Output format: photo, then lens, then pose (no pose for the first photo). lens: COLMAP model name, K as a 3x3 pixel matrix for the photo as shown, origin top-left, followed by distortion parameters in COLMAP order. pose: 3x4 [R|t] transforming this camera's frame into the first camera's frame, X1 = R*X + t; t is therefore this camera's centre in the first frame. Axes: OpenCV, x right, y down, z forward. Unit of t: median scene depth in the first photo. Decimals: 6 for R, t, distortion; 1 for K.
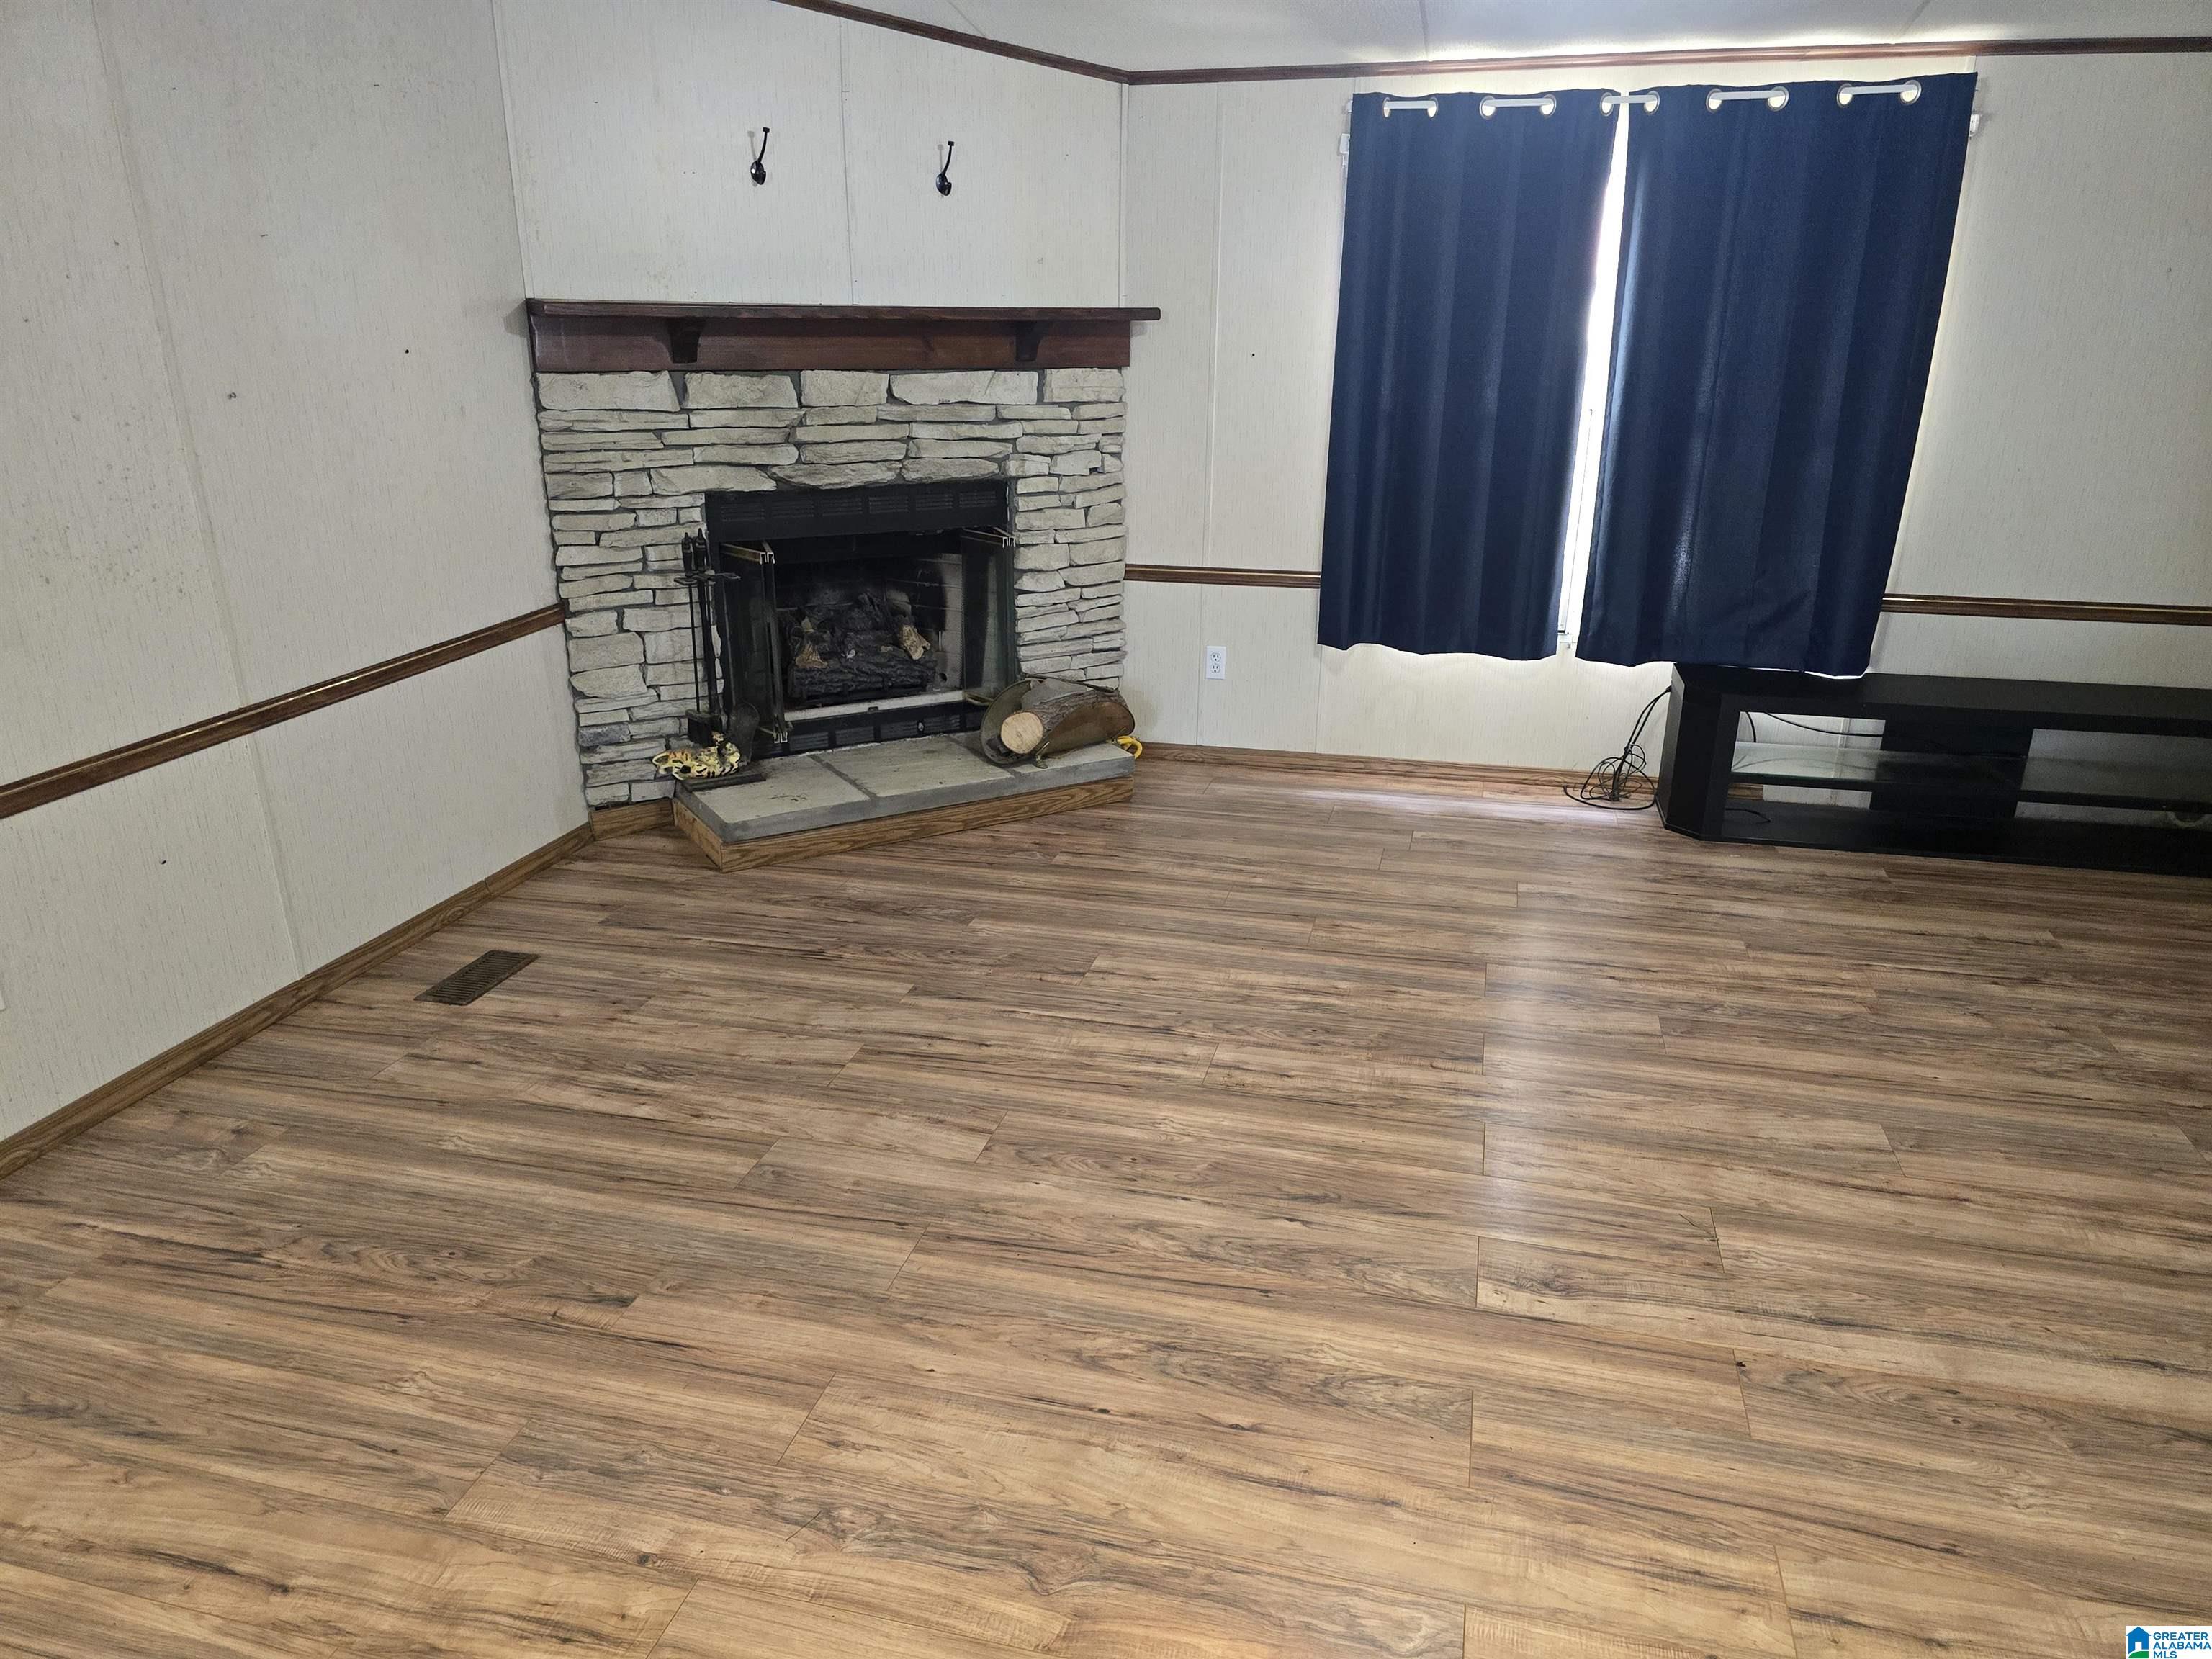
lens RADIAL K [[1486.9, 0, 1120.7], [0, 1486.9, 837.8], [0, 0, 1]] dist [0.063581, -0.057435]
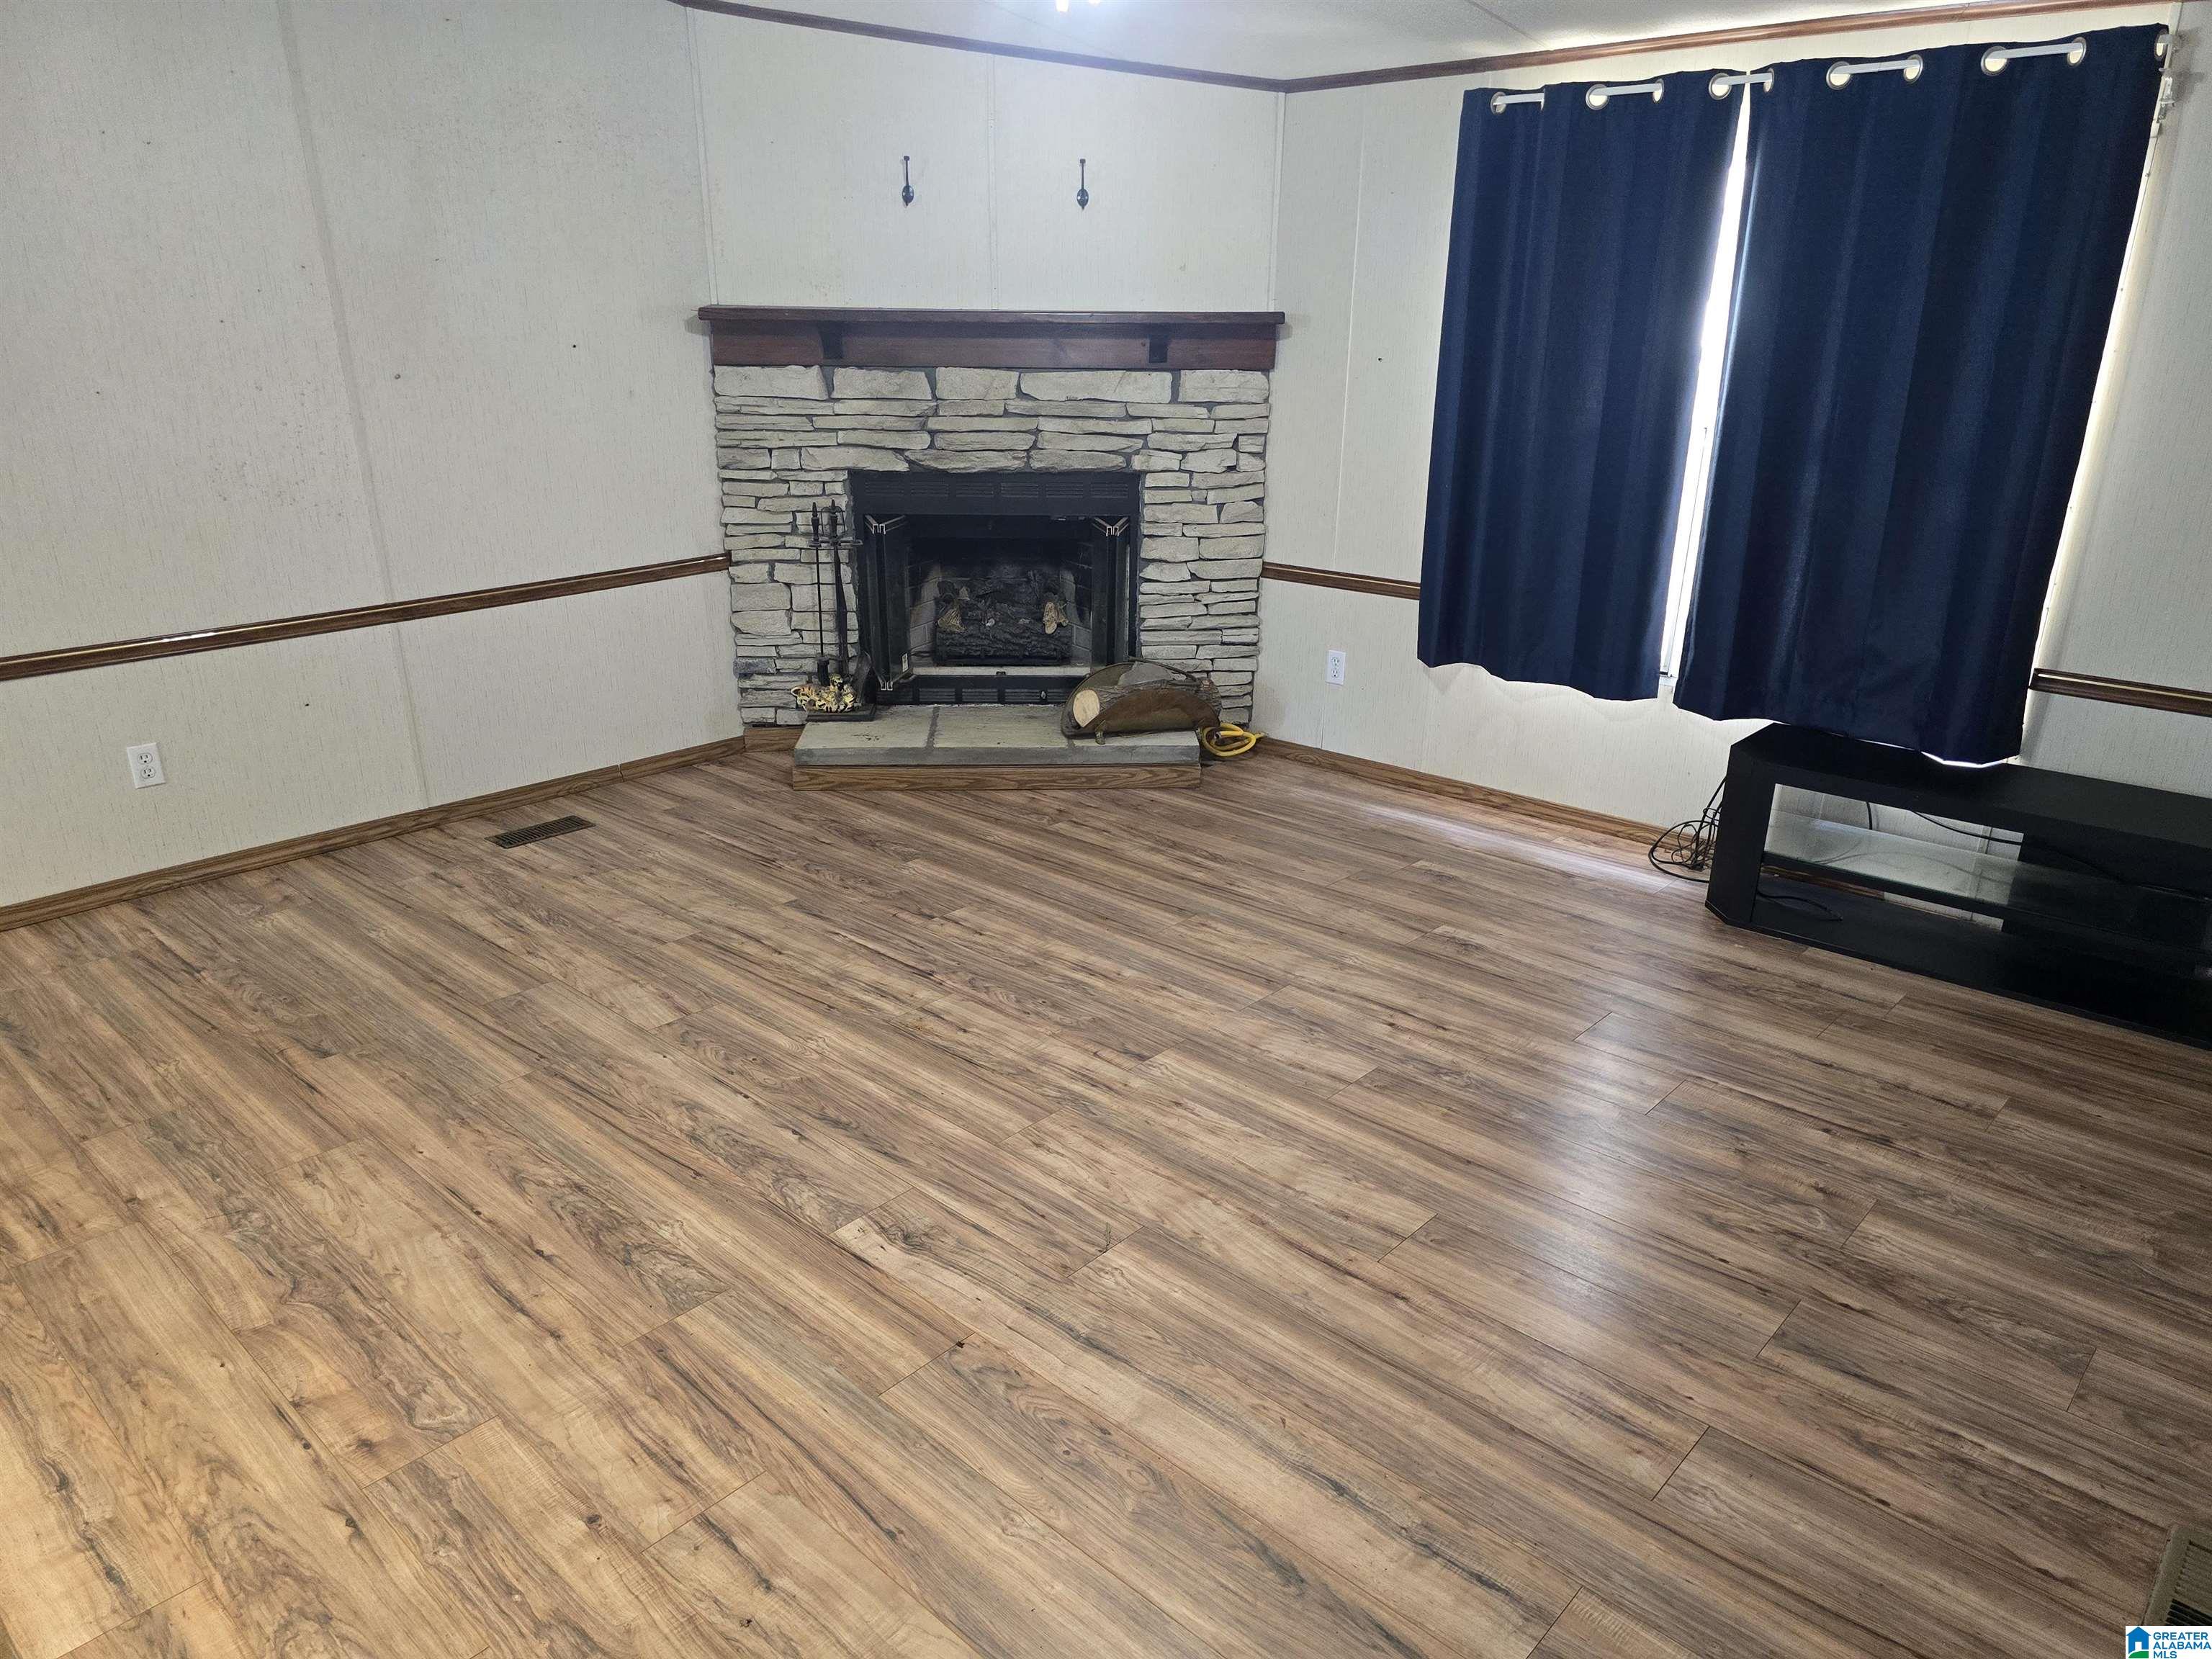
lens RADIAL K [[1486.9, 0, 1120.7], [0, 1486.9, 837.8], [0, 0, 1]] dist [0.063581, -0.057435]
pose [[0.878421, 0.162006, -0.449590, 0.488724], [-0.160033, 0.986188, 0.042688, -0.030627], [0.450296, 0.034451, 0.892214, 0.061630]]
